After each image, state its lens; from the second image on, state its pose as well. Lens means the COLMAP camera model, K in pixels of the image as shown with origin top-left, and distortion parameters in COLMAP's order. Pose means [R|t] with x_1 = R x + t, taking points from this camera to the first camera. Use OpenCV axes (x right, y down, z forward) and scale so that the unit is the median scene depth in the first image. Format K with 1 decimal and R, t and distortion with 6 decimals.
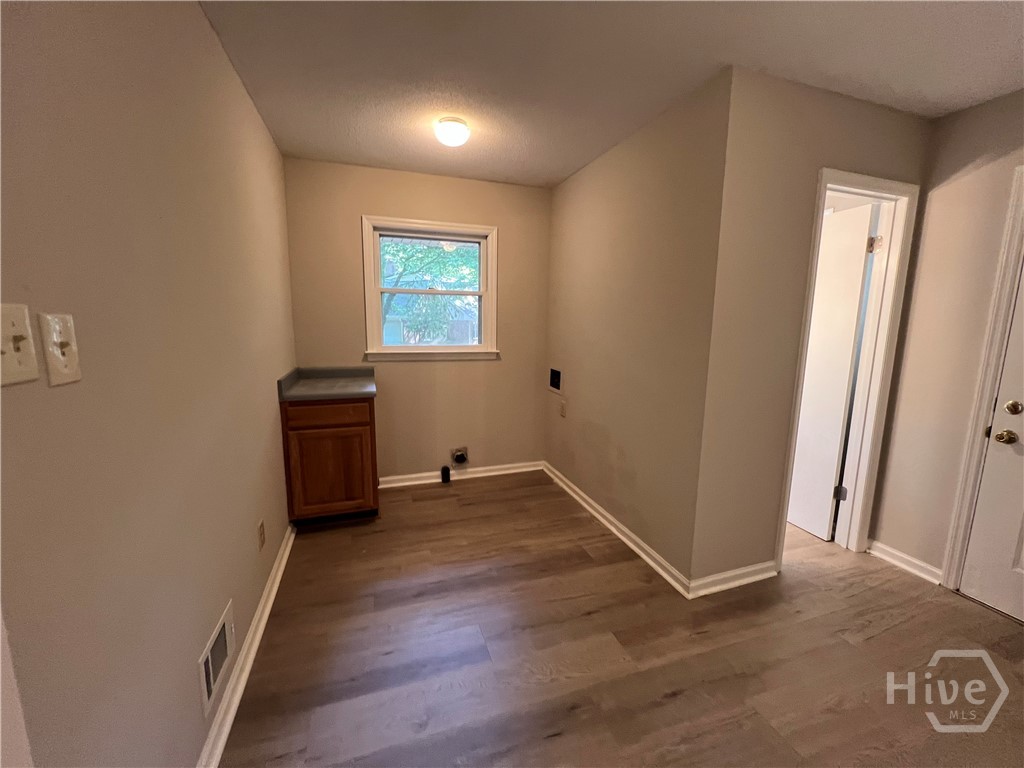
lens RADIAL K [[411.3, 0, 512.7], [0, 411.3, 383.4], [0, 0, 1]] dist [-0.005896, 0.001676]
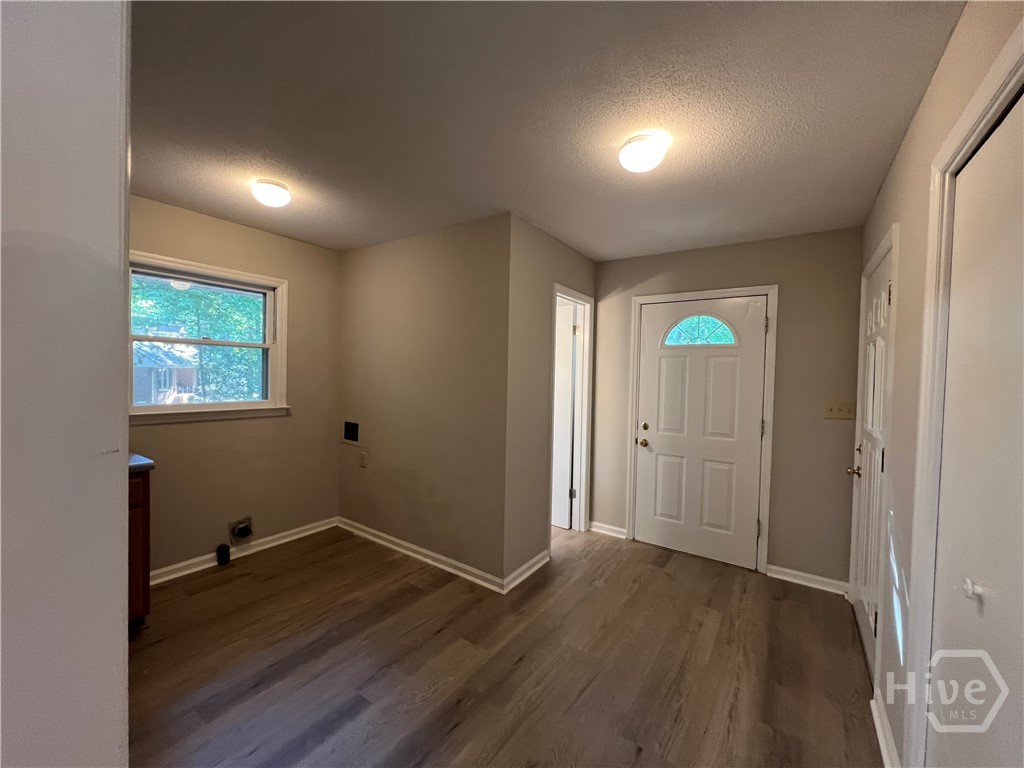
lens RADIAL K [[411.3, 0, 512.3], [0, 411.3, 383.3], [0, 0, 1]] dist [-0.005896, 0.001676]
pose [[0.800193, -0.007698, 0.599693, -0.283826], [0.078724, 0.992614, -0.092302, -0.005978], [-0.594553, 0.121070, 0.794889, -0.101279]]
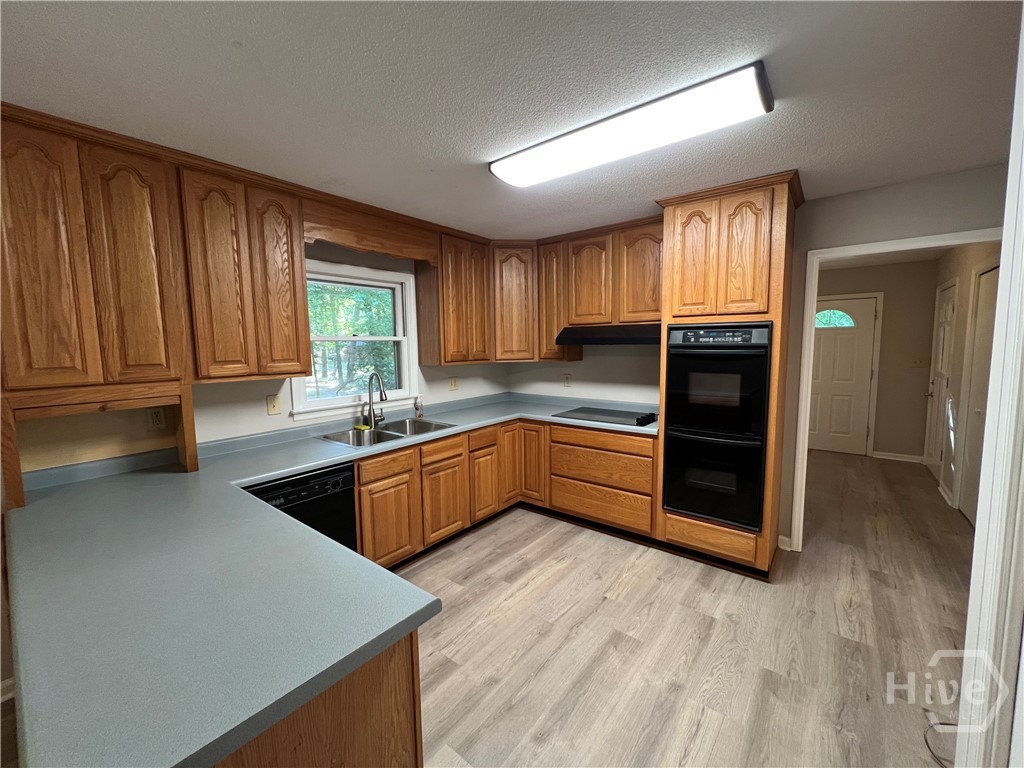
lens RADIAL K [[411.3, 0, 510.8], [0, 411.3, 382.1], [0, 0, 1]] dist [-0.005896, 0.001676]
pose [[0.840644, -0.073092, 0.536633, -1.825806], [0.108405, 0.993508, -0.034497, -0.020225], [-0.530628, 0.087173, 0.843110, -0.380467]]
